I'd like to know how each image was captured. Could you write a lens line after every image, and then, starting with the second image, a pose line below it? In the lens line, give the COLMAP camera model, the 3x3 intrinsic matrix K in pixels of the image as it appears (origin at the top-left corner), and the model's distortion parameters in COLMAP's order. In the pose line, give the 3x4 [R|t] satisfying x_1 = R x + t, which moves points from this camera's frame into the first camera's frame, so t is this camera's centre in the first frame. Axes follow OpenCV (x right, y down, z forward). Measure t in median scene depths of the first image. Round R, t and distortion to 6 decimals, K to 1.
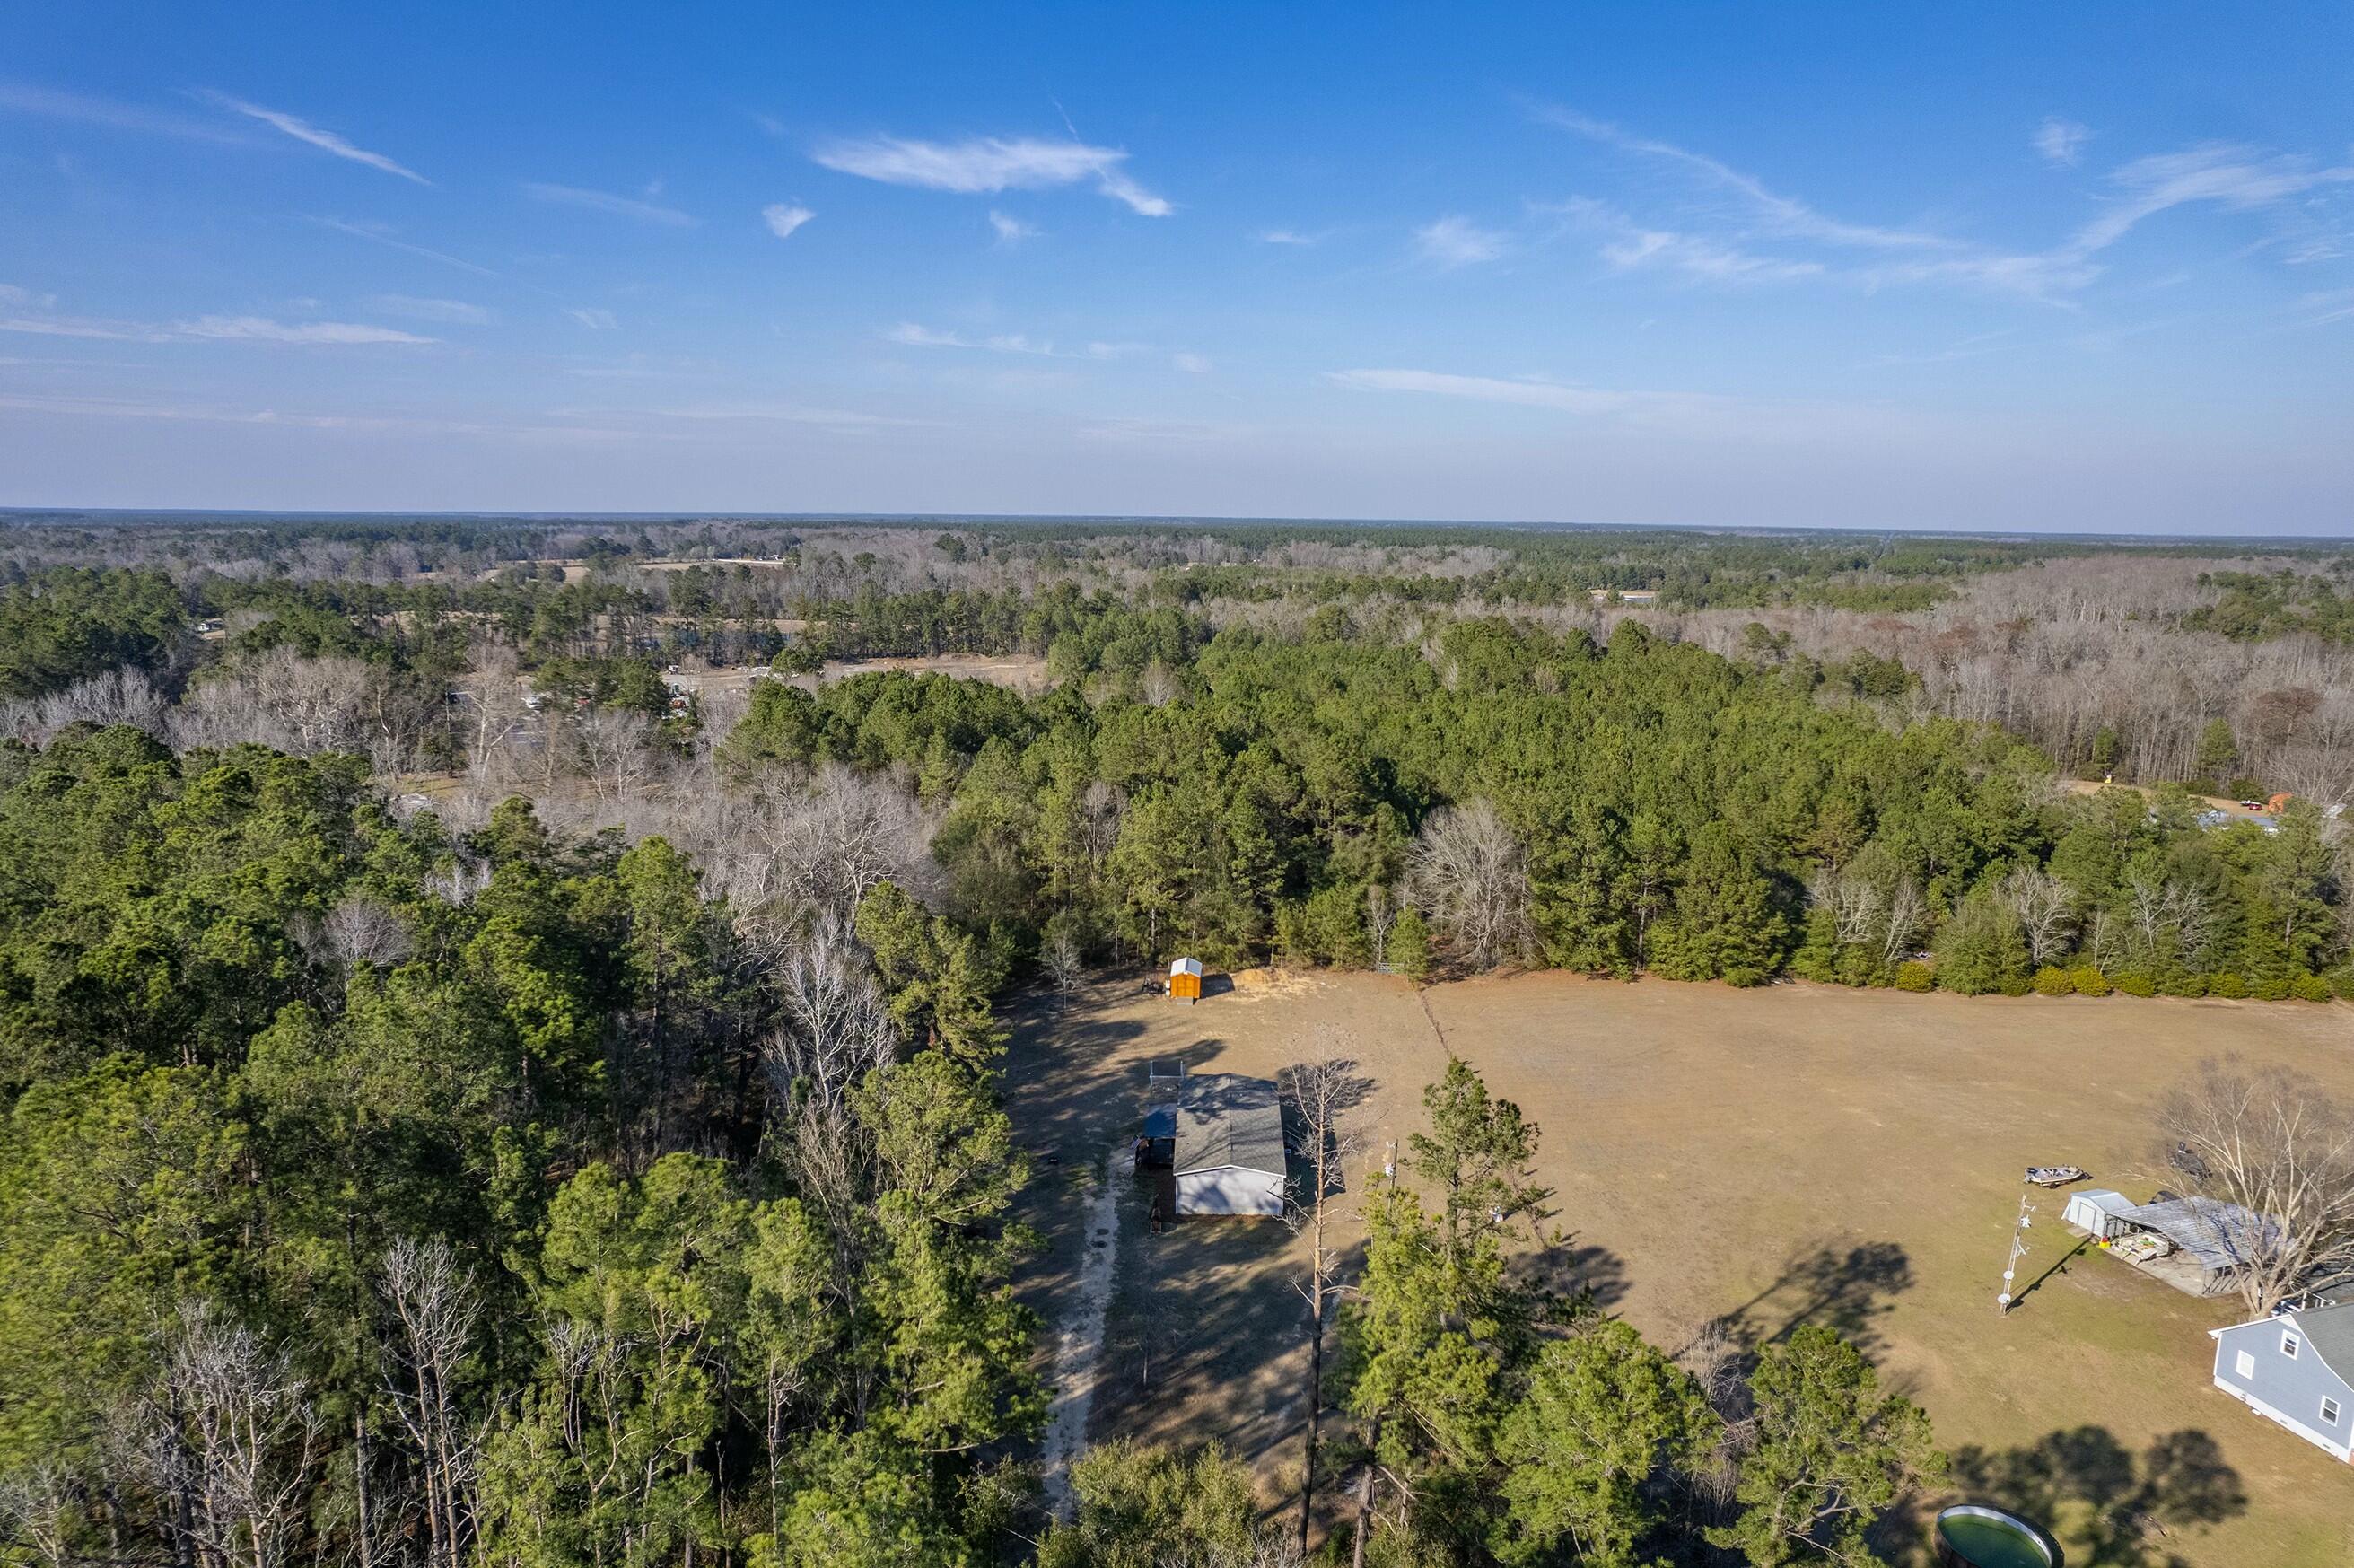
lens RADIAL K [[1501.8, 0, 1180.7], [0, 1501.8, 803.6], [0, 0, 1]] dist [-0.074226, 0.069092]
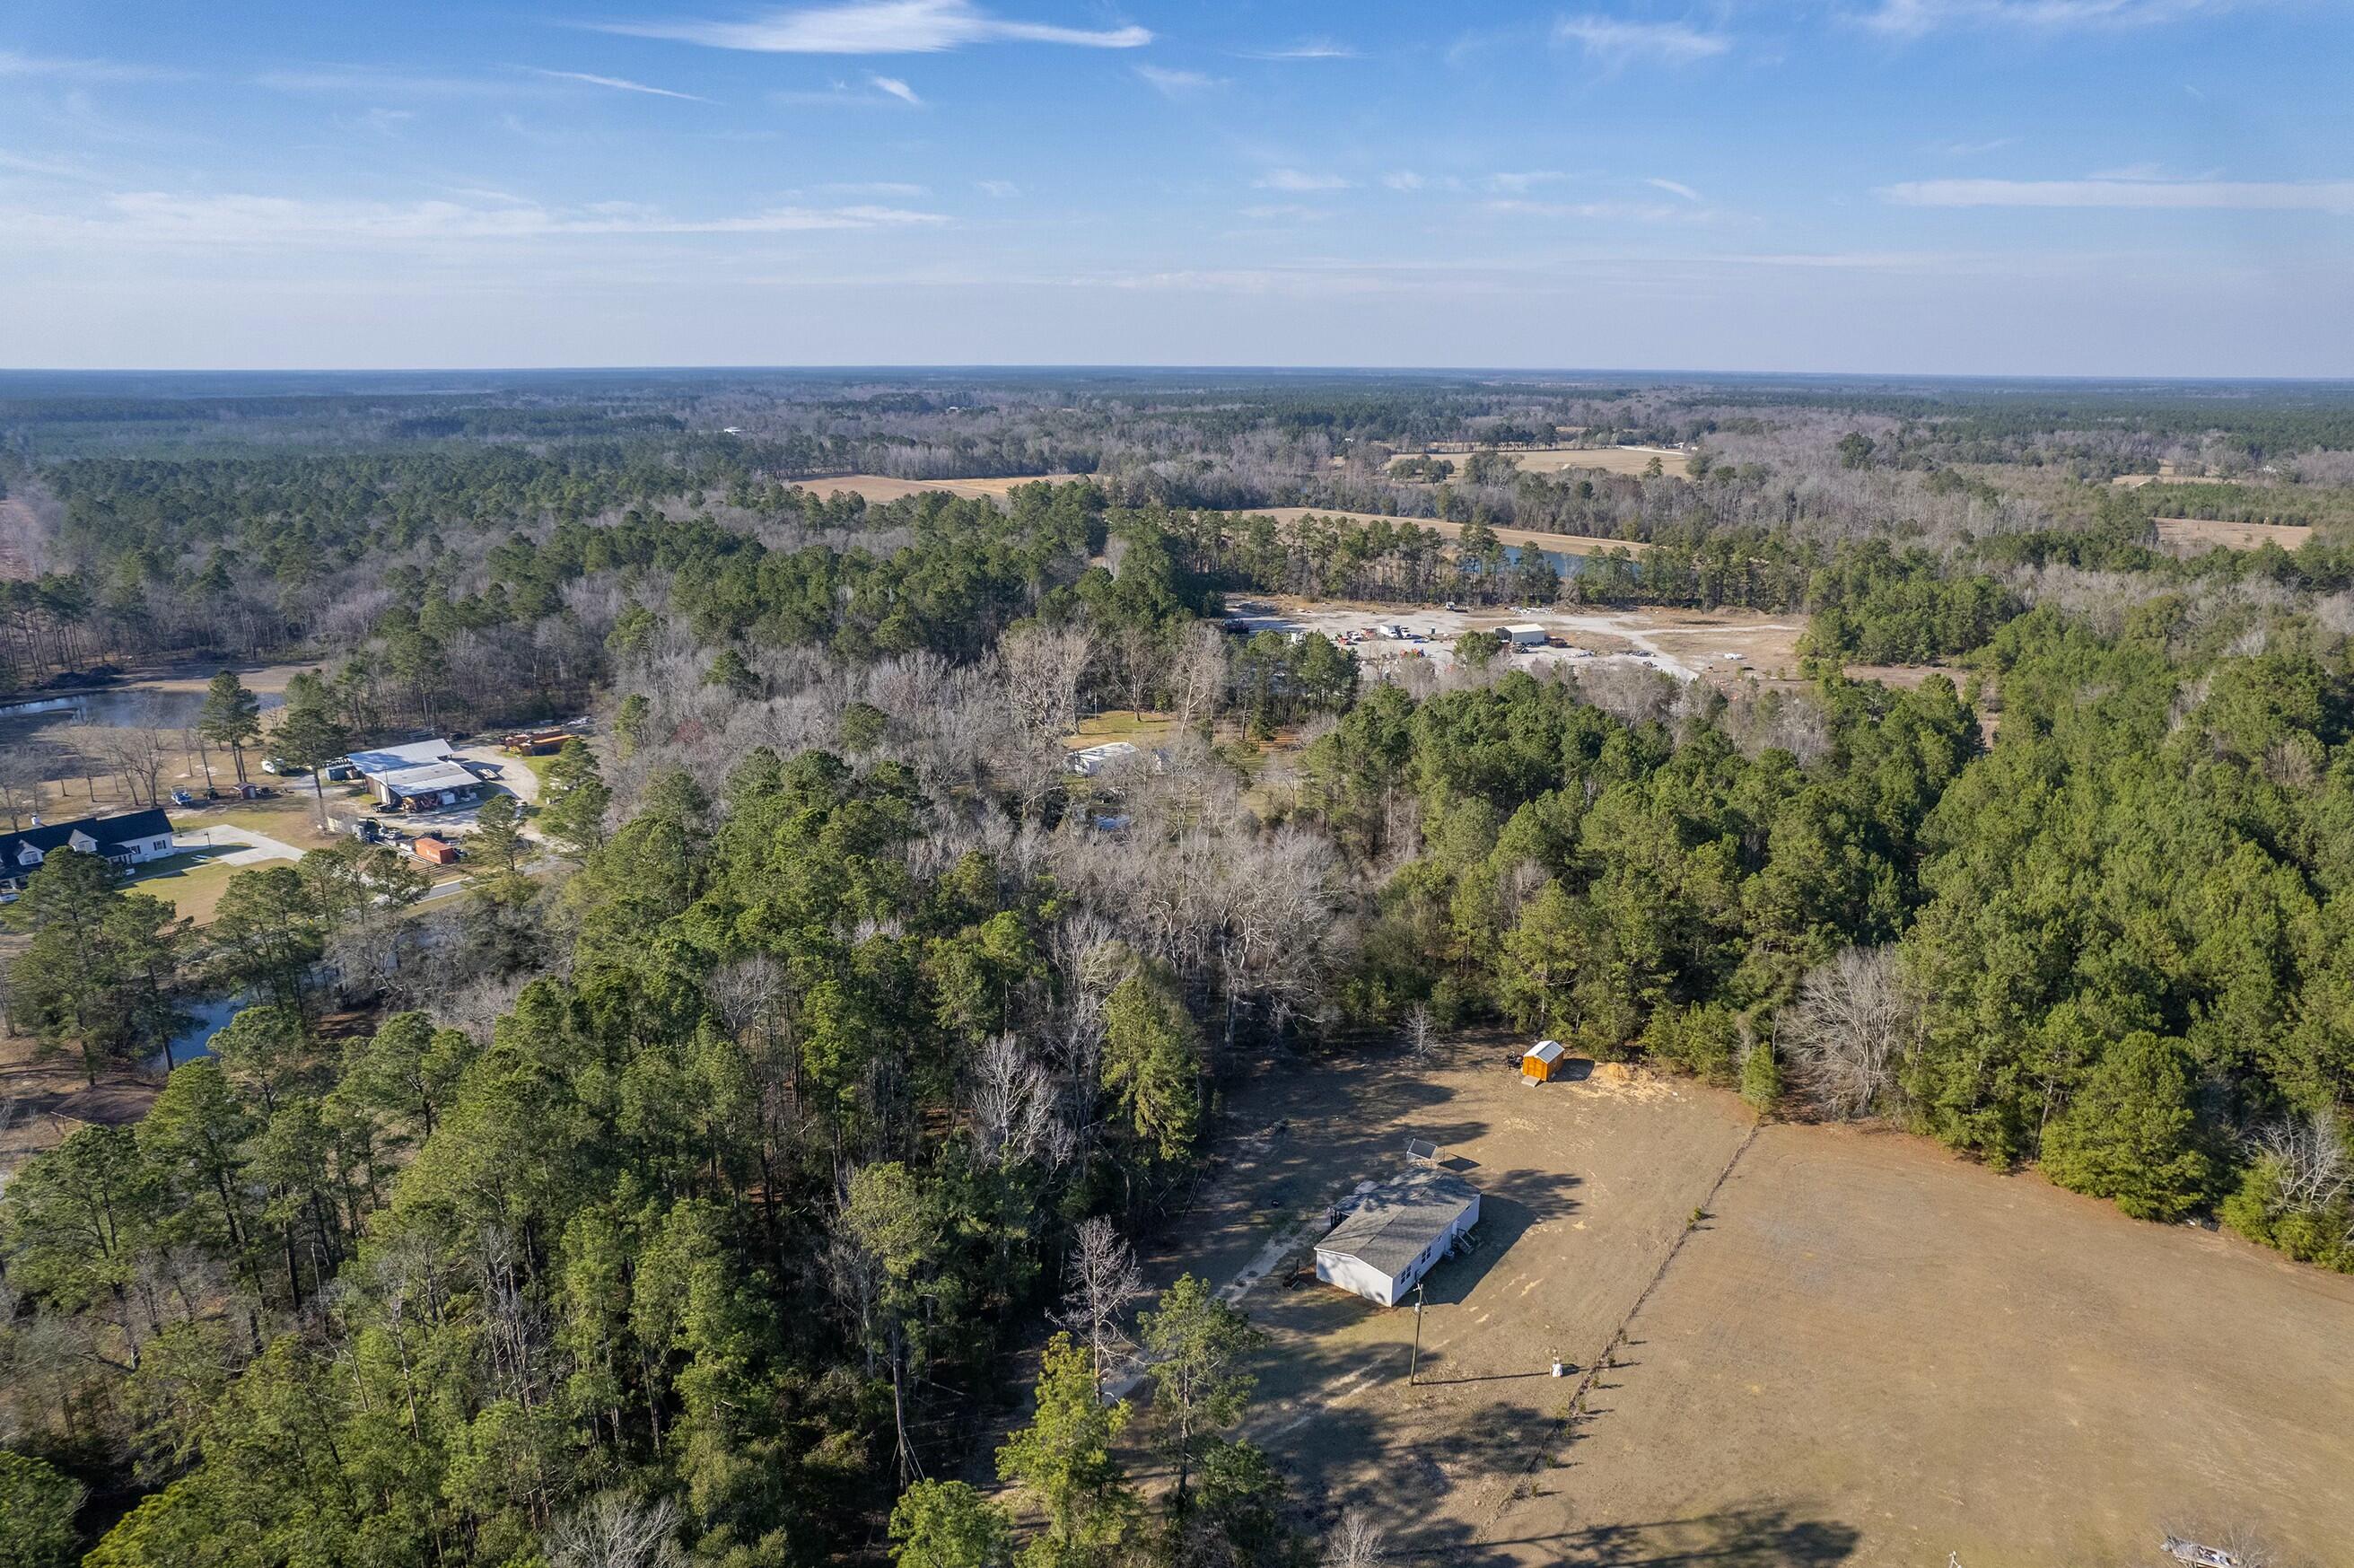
lens RADIAL K [[1497.3, 0, 1178.6], [0, 1497.3, 824.1], [0, 0, 1]] dist [-0.064111, 0.044222]
pose [[0.818146, 0.162005, -0.551717, 0.350013], [-0.102879, 0.985249, 0.136746, -0.172433], [0.565732, -0.055118, 0.822745, -0.050857]]
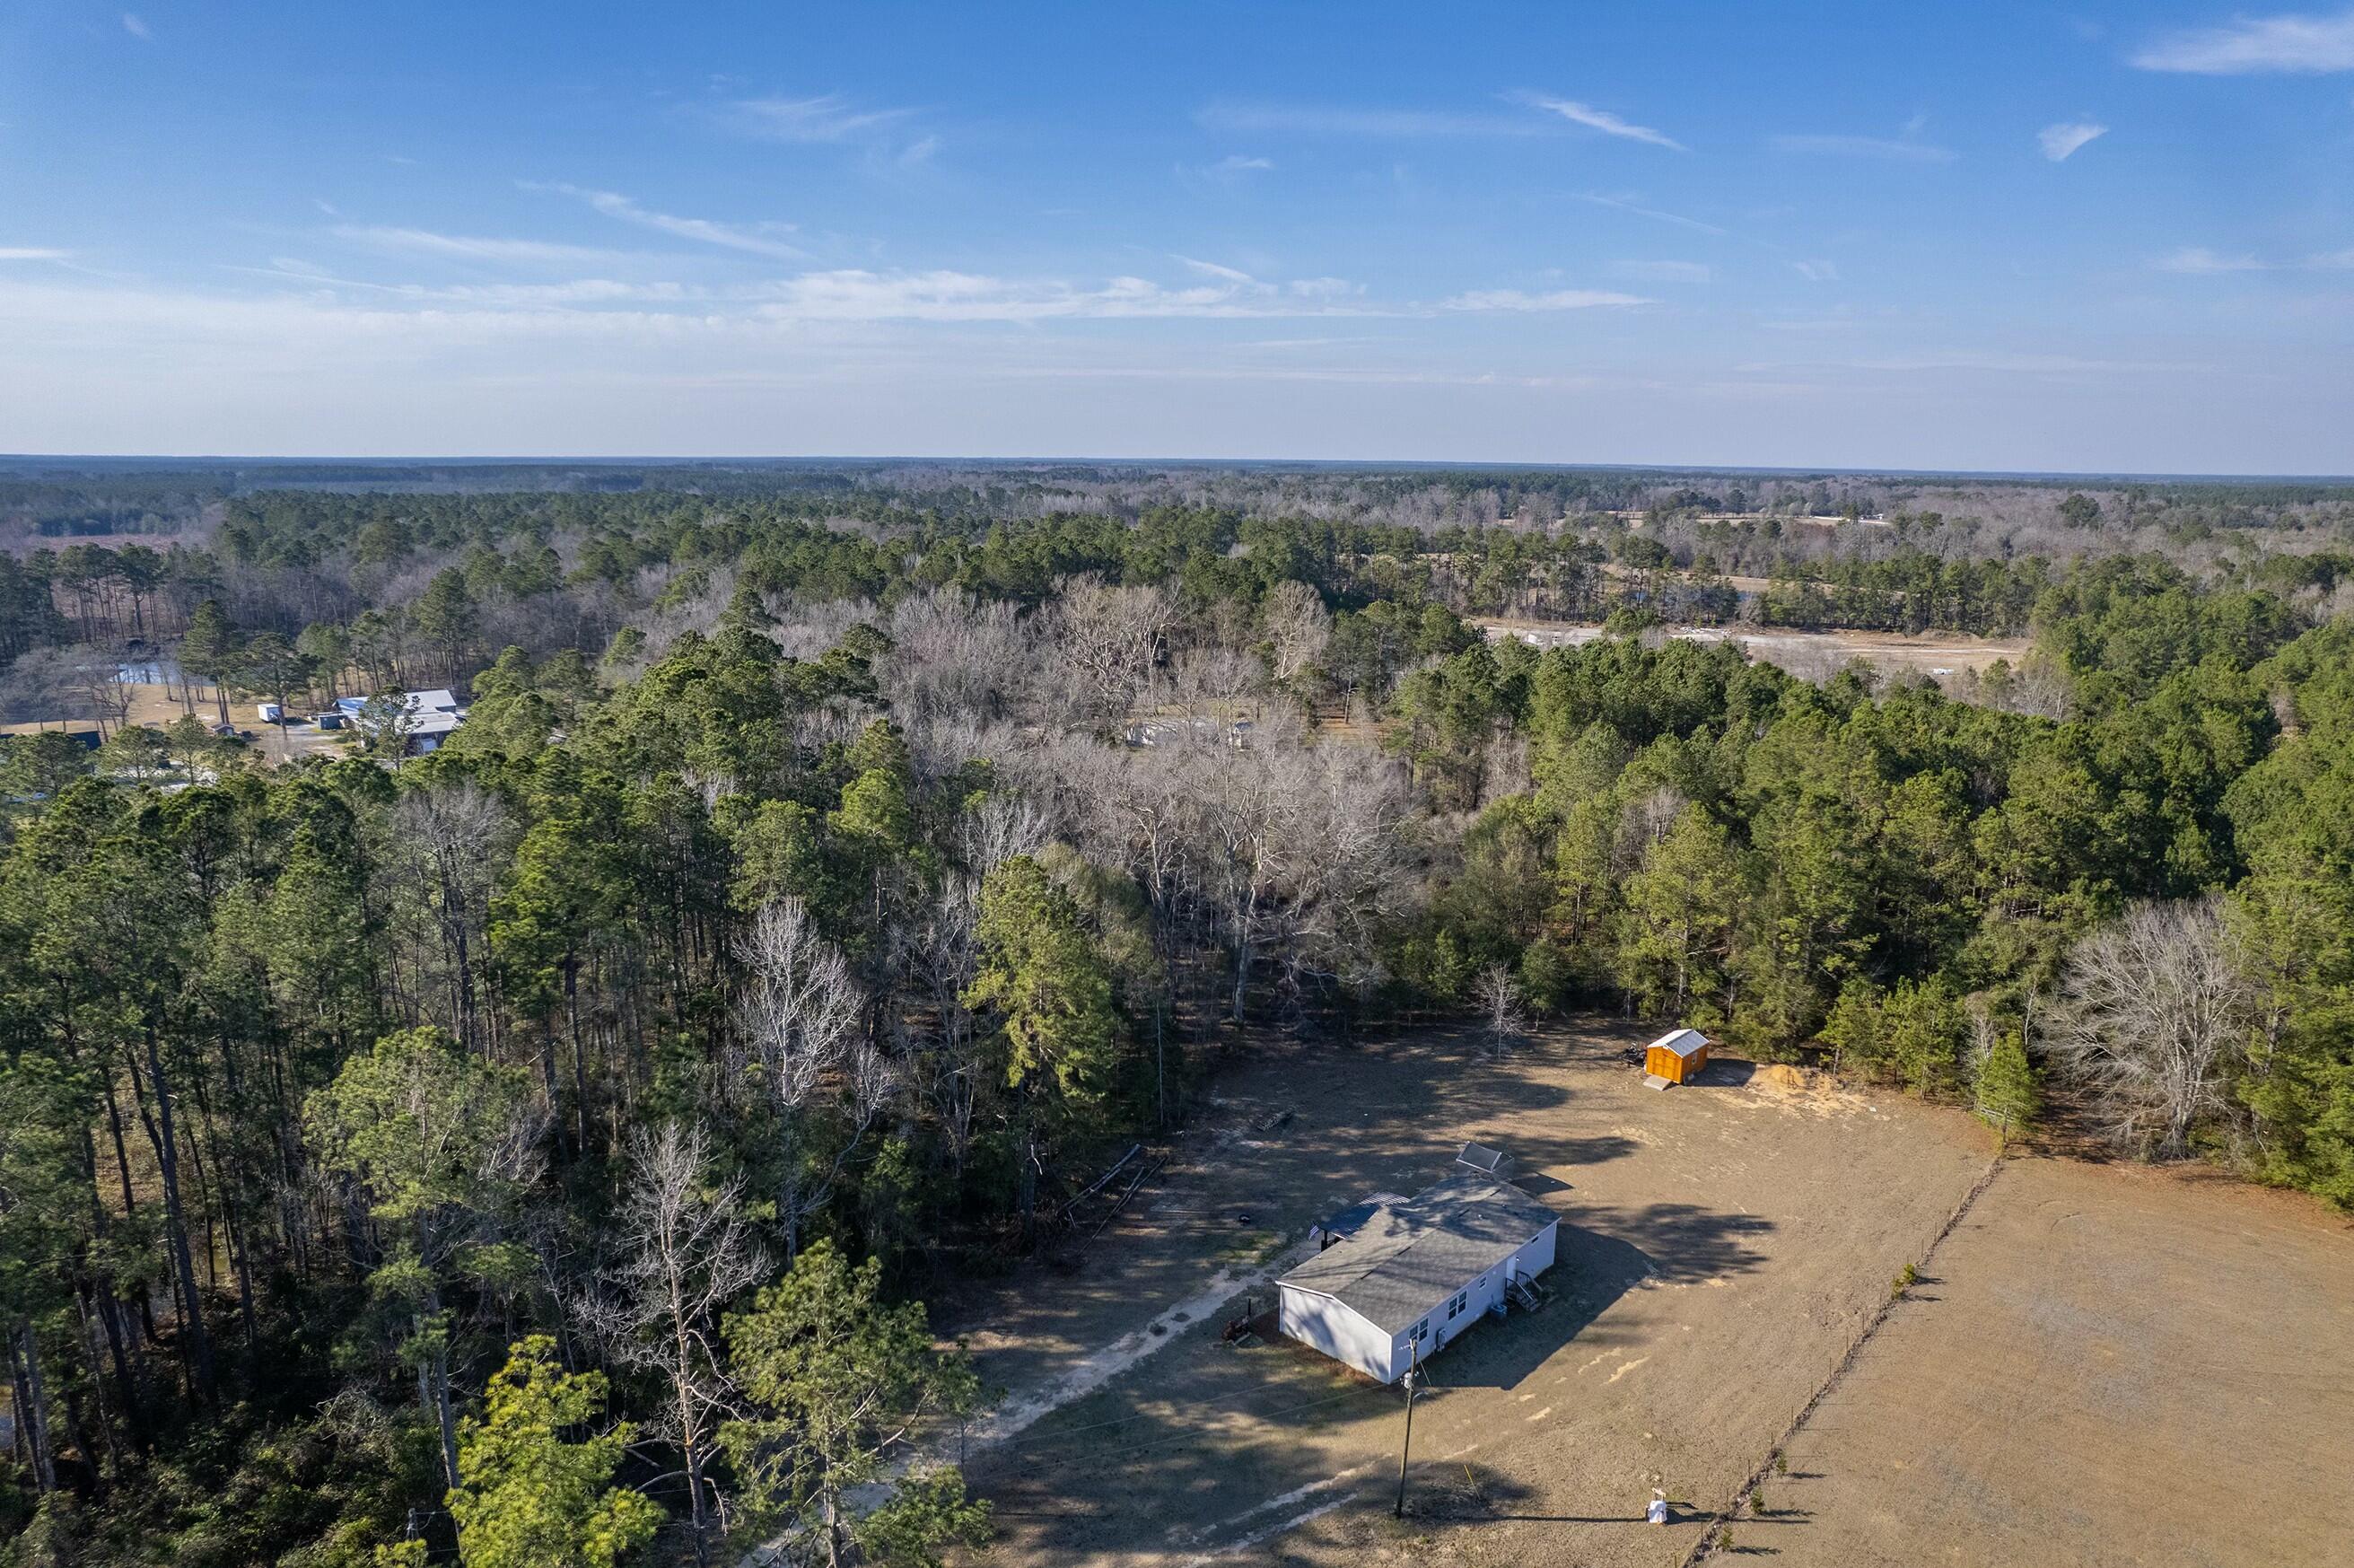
lens RADIAL K [[1501.8, 0, 1180.7], [0, 1501.8, 803.6], [0, 0, 1]] dist [-0.074226, 0.069092]
pose [[0.744176, 0.144830, -0.652094, 0.284686], [-0.125717, 0.989134, 0.076216, -0.037103], [0.656047, 0.025261, 0.754297, 0.238000]]
